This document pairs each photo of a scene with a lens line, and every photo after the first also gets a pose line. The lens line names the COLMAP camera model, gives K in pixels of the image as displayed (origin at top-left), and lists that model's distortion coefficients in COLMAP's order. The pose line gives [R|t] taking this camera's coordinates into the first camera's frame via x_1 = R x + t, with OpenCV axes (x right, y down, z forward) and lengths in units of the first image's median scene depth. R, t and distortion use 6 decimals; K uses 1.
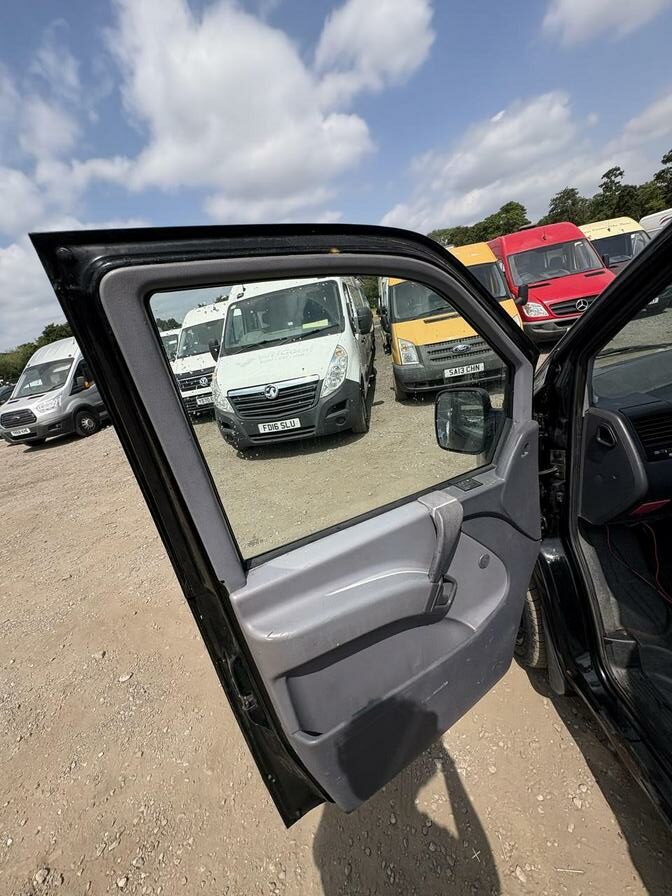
lens RADIAL K [[360.2, 0, 332.7], [0, 360.2, 453.3], [0, 0, 1]] dist [0.000433, -0.000470]
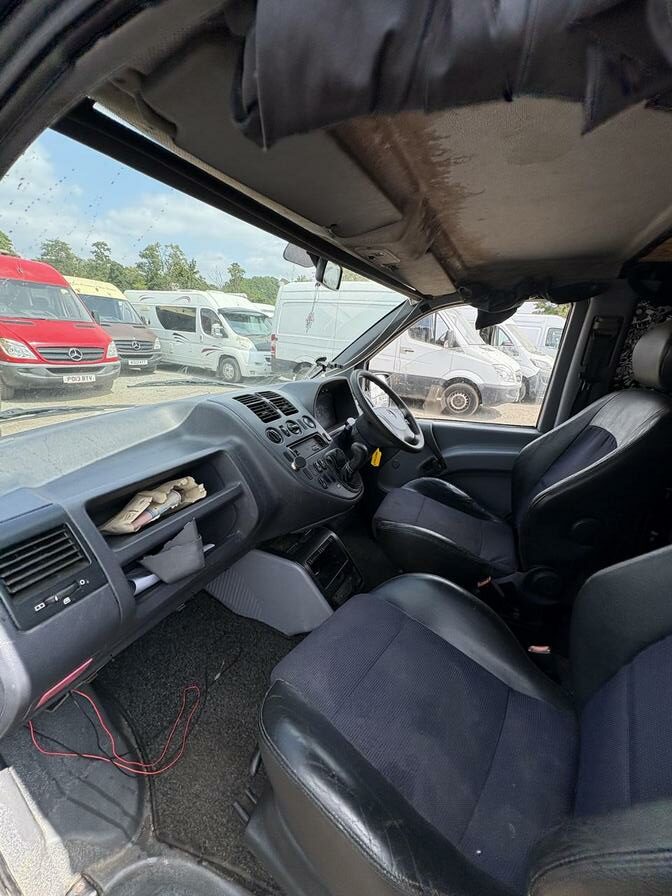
lens RADIAL K [[360.2, 0, 338.7], [0, 360.2, 449.3], [0, 0, 1]] dist [0.000433, -0.000470]
pose [[0.393492, -0.050783, 0.917924, 0.078940], [0.179630, 0.983475, -0.022593, -0.019695], [-0.901608, 0.173777, 0.396111, 0.043025]]
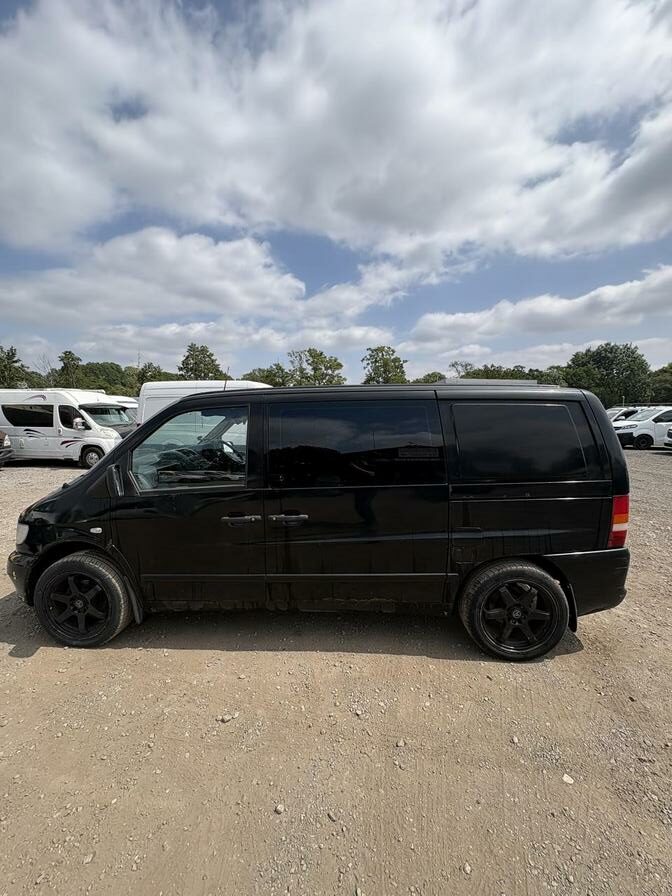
lens RADIAL K [[360.2, 0, 335.0], [0, 360.2, 459.7], [0, 0, 1]] dist [0.000433, -0.000470]
pose [[0.054363, 0.083601, 0.995015, -0.242656], [0.342893, 0.934328, -0.097236, 0.073073], [-0.937800, 0.346470, 0.022127, -0.058117]]
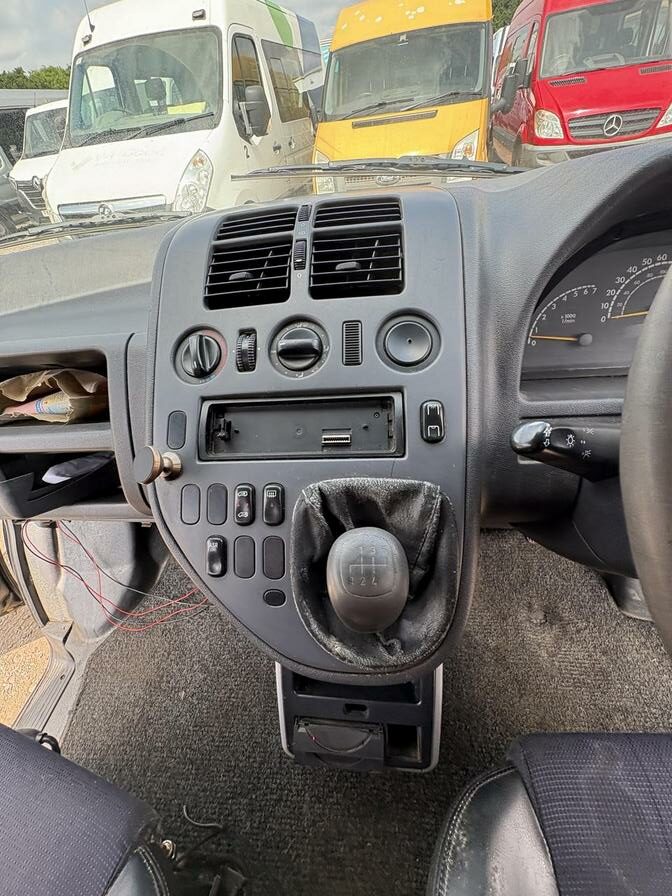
lens RADIAL K [[360.2, 0, 338.5], [0, 360.2, 453.2], [0, 0, 1]] dist [0.000433, -0.000470]
pose [[0.991834, 0.127473, 0.004073, 0.232124], [-0.118585, 0.909985, 0.397322, -0.043787], [0.046942, -0.394561, 0.917670, 0.075375]]
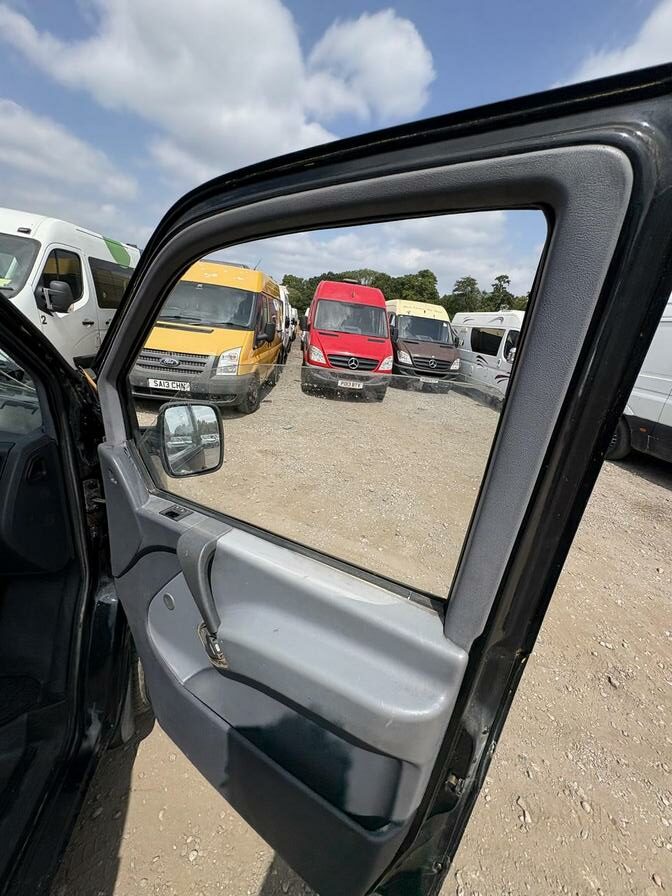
lens RADIAL K [[360.2, 0, 344.7], [0, 360.2, 452.3], [0, 0, 1]] dist [0.000433, -0.000470]
pose [[0.926942, 0.234415, 0.292963, 0.399123], [-0.225847, 0.972107, -0.063248, -0.073617], [-0.299618, -0.007537, 0.954029, -0.031152]]
